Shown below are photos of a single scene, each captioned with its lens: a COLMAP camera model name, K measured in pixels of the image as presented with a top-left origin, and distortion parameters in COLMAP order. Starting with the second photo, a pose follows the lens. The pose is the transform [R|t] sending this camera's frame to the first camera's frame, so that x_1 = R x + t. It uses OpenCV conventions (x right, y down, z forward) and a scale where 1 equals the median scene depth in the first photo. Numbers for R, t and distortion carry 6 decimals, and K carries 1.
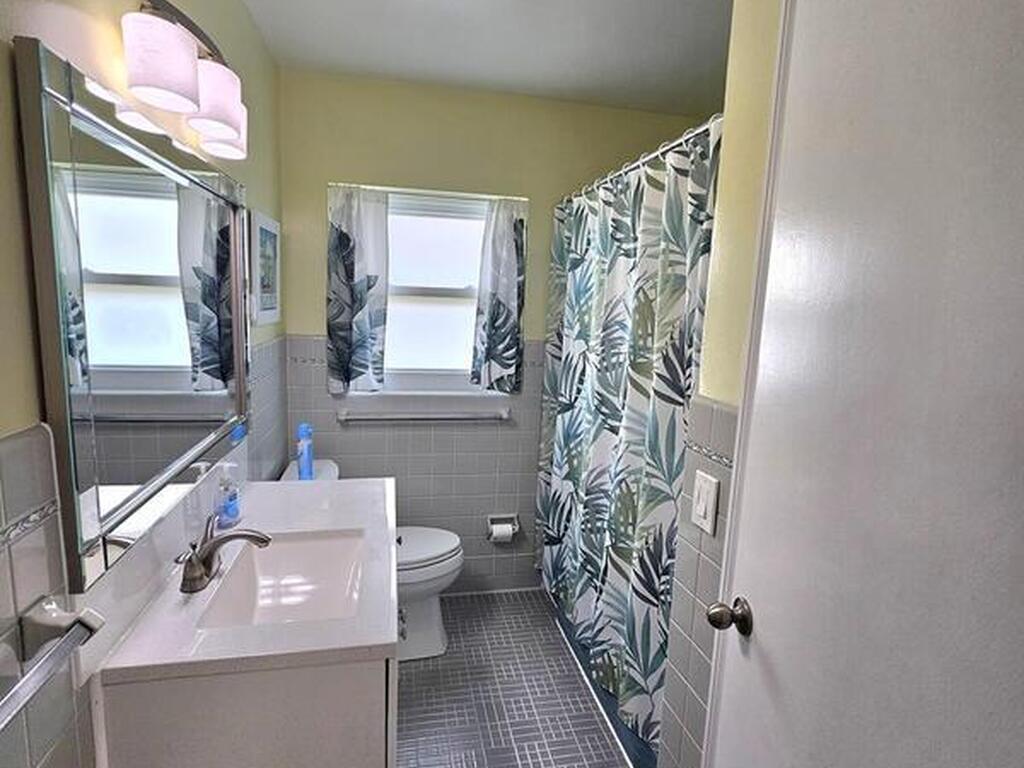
lens RADIAL K [[554.9, 0, 512.0], [0, 554.9, 384.0], [0, 0, 1]] dist [-0.001217, 0.000132]
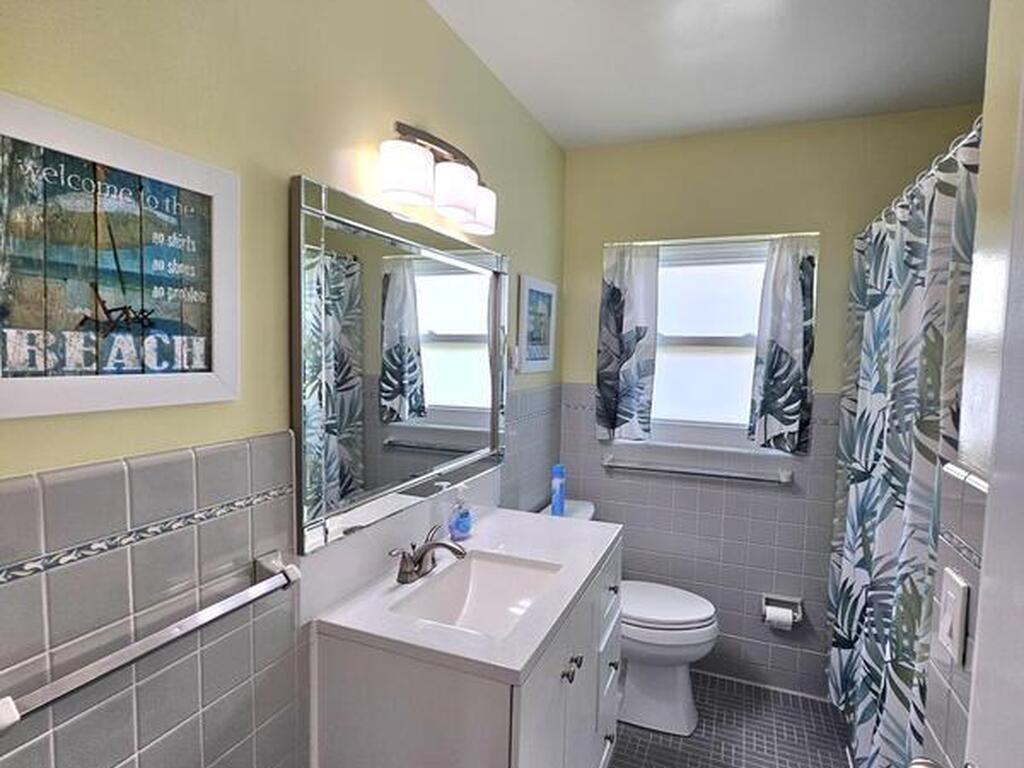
lens RADIAL K [[553.9, 0, 512.0], [0, 553.9, 384.0], [0, 0, 1]] dist [0.004841, 0.001436]
pose [[0.825605, 0.012060, -0.564119, 0.133257], [-0.068832, 0.994457, -0.079479, 0.007749], [0.560034, 0.104448, 0.821859, 0.034565]]
